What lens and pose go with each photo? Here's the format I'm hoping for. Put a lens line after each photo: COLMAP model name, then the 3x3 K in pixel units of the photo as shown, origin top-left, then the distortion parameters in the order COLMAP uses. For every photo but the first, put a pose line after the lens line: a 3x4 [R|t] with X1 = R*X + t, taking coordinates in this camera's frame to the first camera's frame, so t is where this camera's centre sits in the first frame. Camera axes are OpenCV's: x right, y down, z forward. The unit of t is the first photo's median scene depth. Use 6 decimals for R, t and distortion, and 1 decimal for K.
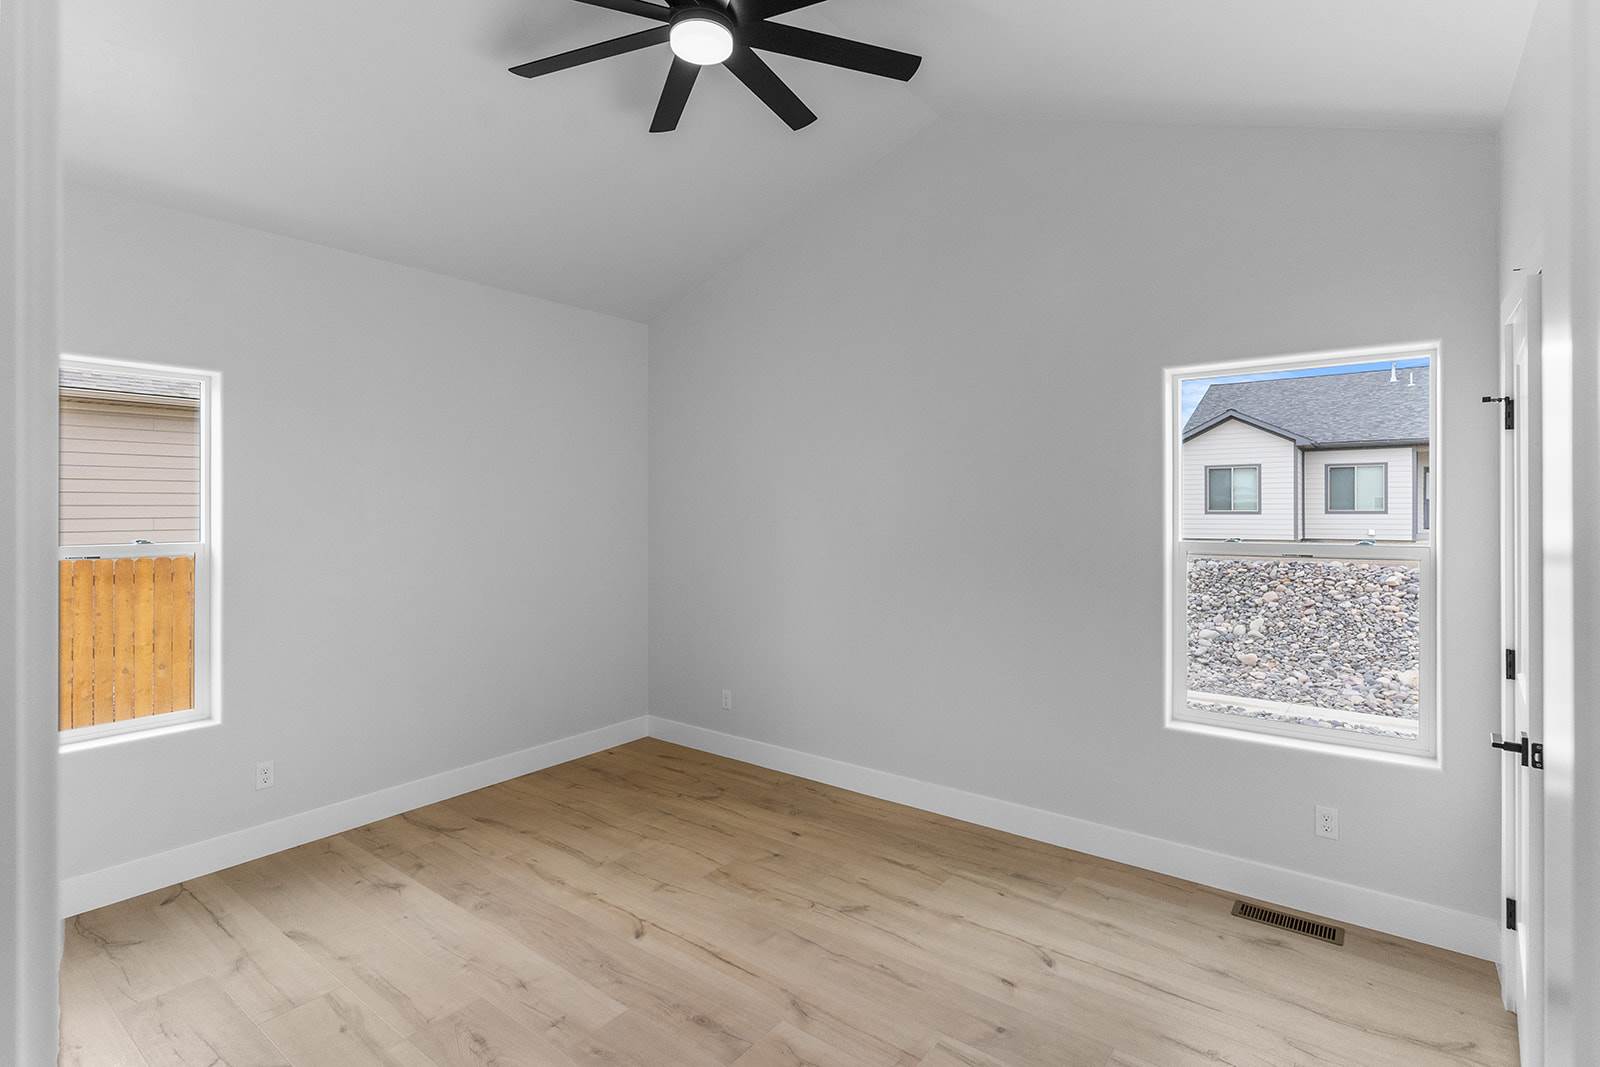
lens RADIAL K [[772.7, 0, 798.7], [0, 772.7, 497.6], [0, 0, 1]] dist [0.001292, 0.000151]
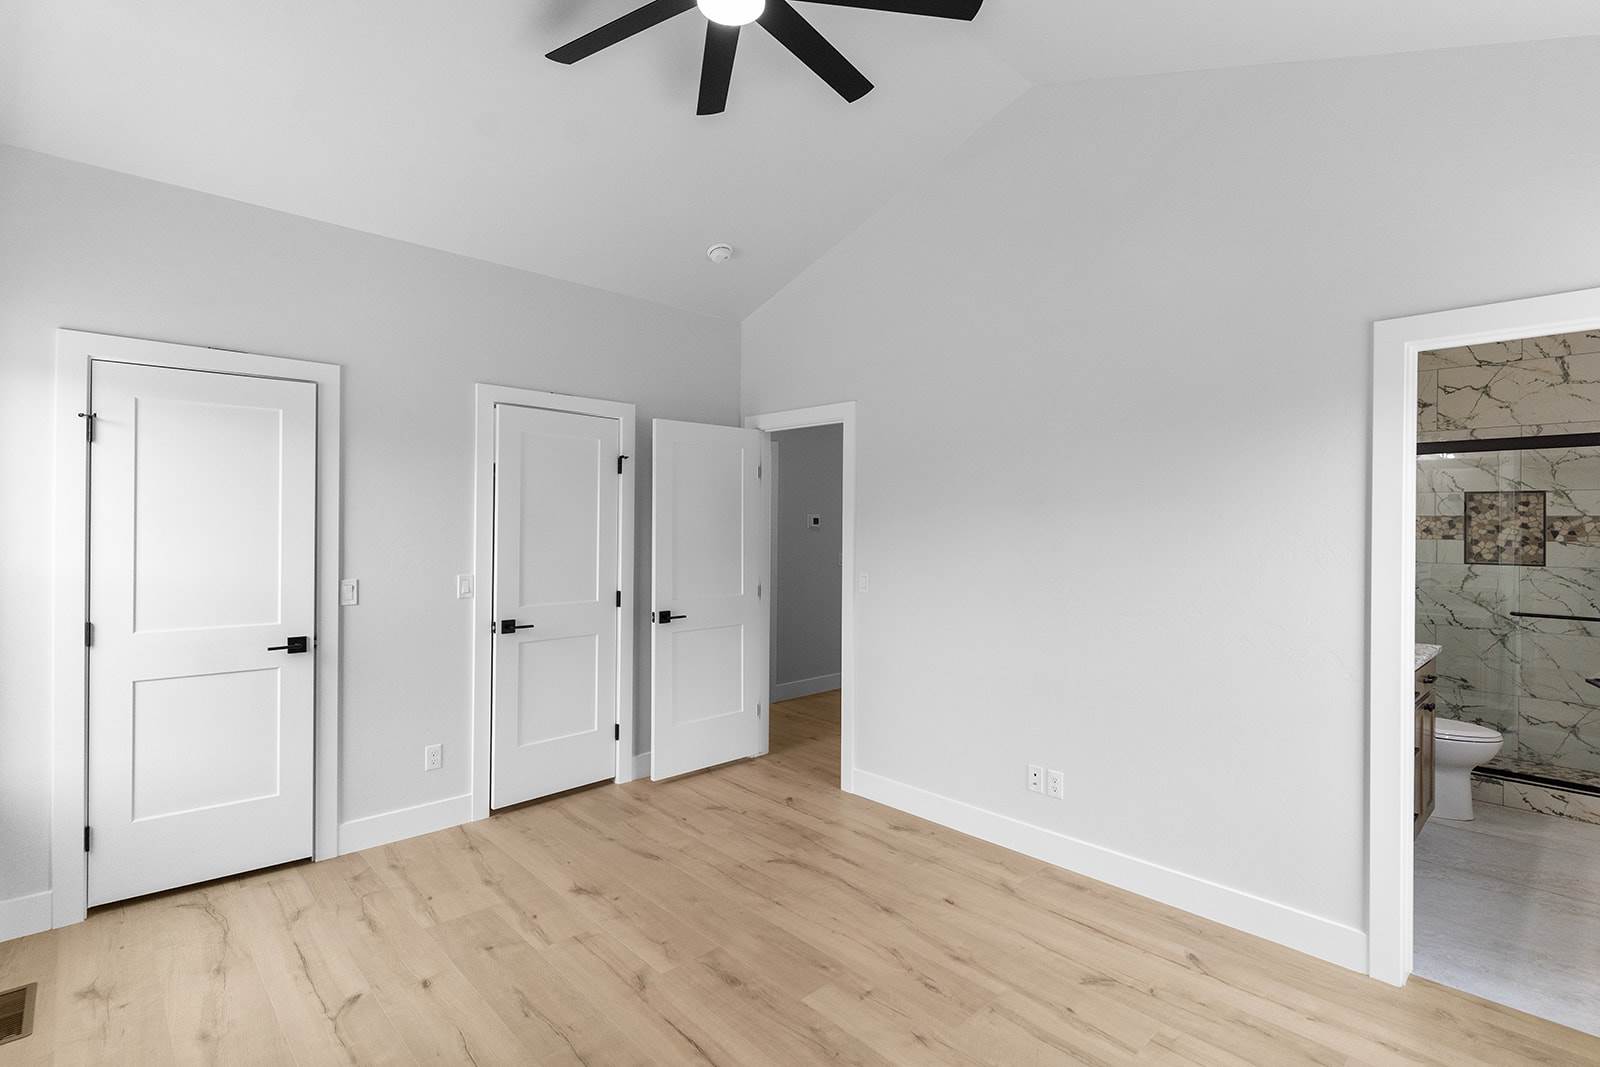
lens RADIAL K [[770.4, 0, 800.0], [0, 770.4, 533.5], [0, 0, 1]] dist [0.000856, -0.000062]
pose [[-0.986596, -0.008528, 0.162959, -0.376898], [-0.008664, 0.999962, -0.000123, 0.046740], [-0.162952, -0.001534, -0.986633, 1.989837]]
